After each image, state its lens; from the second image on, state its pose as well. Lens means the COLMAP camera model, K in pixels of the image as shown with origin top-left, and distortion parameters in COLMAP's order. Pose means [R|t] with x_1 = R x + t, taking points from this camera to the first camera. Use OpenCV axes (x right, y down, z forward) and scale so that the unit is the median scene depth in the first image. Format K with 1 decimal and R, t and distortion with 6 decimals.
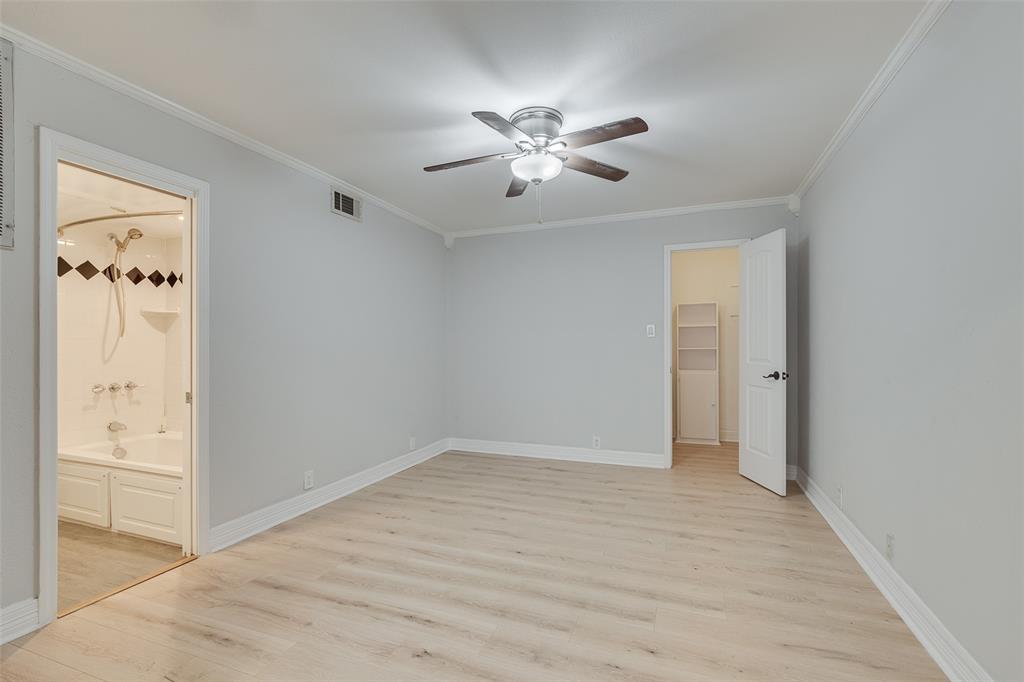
lens RADIAL K [[455.6, 0, 513.5], [0, 455.6, 337.9], [0, 0, 1]] dist [-0.002001, 0.000195]
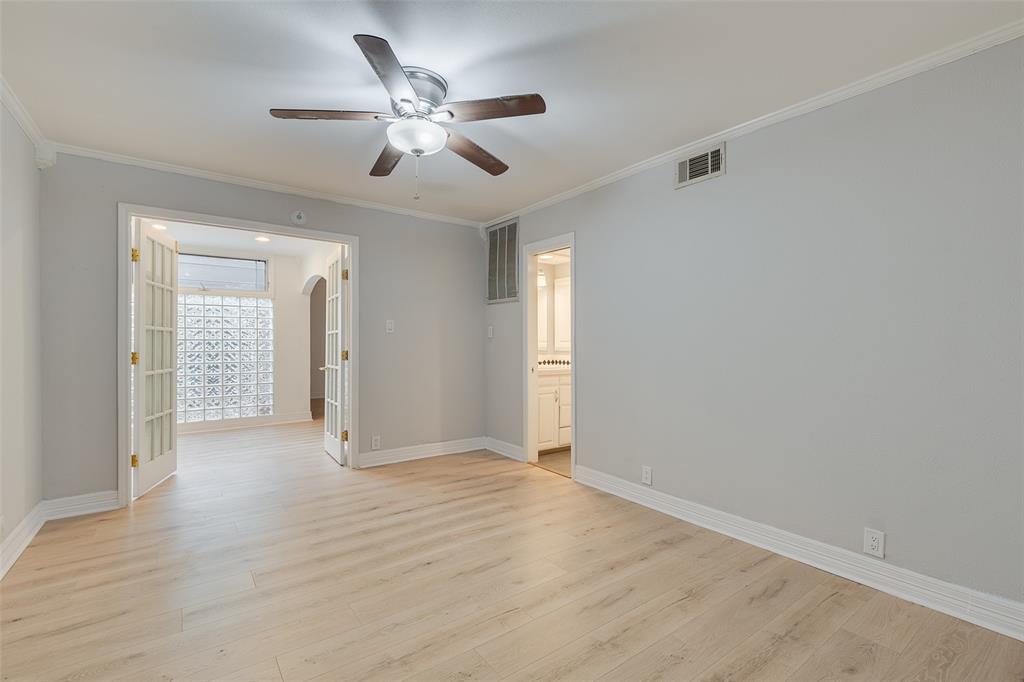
lens RADIAL K [[455.6, 0, 514.0], [0, 455.6, 342.6], [0, 0, 1]] dist [-0.002001, 0.000195]
pose [[-0.531499, 0.007644, -0.847024, 0.508556], [0.011705, 0.999930, 0.001680, 0.013707], [0.846978, -0.009022, -0.531552, 1.188576]]
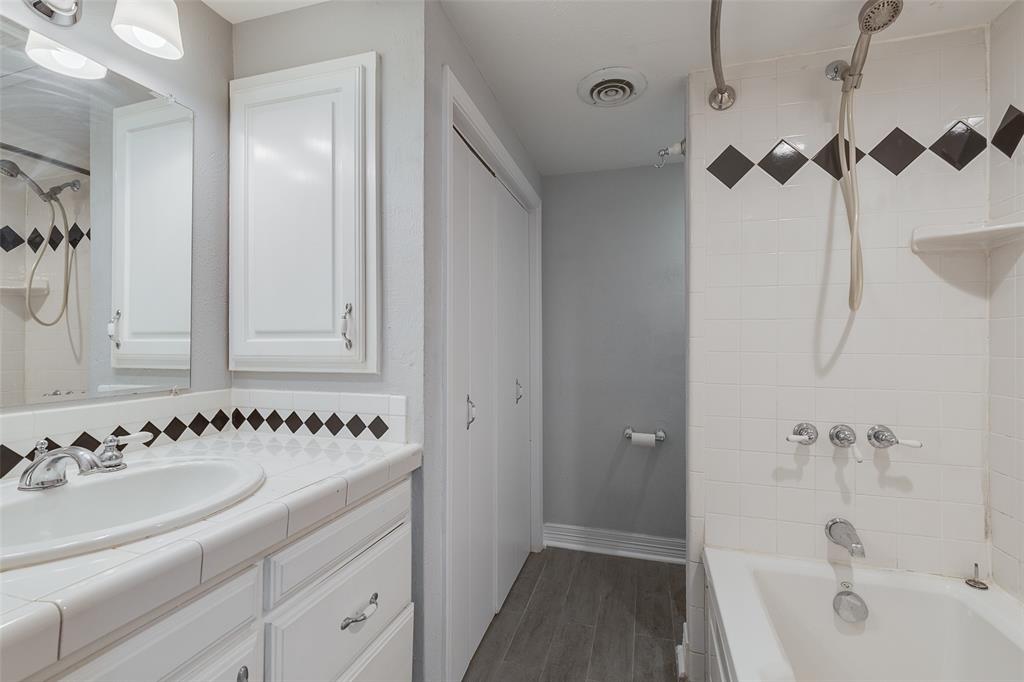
lens RADIAL K [[455.6, 0, 509.6], [0, 455.6, 341.0], [0, 0, 1]] dist [-0.002001, 0.000195]
pose [[0.078386, 0.002121, -0.996921, -0.497779], [0.006661, 0.999974, 0.002651, 0.021299], [0.996901, -0.006848, 0.078370, 0.676122]]
